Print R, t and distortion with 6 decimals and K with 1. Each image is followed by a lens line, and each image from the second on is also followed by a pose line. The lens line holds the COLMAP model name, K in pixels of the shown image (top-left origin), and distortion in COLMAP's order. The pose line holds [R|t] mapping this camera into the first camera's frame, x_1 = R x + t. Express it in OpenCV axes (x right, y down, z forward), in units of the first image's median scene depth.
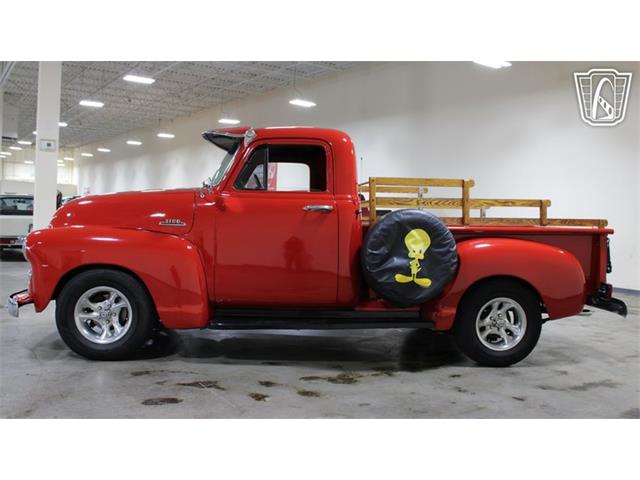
lens RADIAL K [[602.7, 0, 320.0], [0, 602.7, 240.0], [0, 0, 1]] dist [-0.098636, -0.000492]
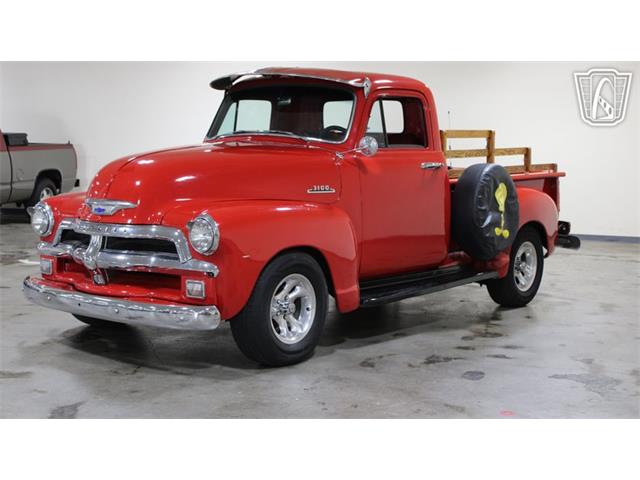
lens RADIAL K [[964.1, 0, 320.0], [0, 964.1, 240.0], [0, 0, 1]] dist [-0.008242, 0.015684]
pose [[0.704840, -0.091547, 0.703434, -1.162518], [0.026589, 0.994350, 0.102765, -0.094095], [-0.708868, -0.053729, 0.703292, 0.042192]]
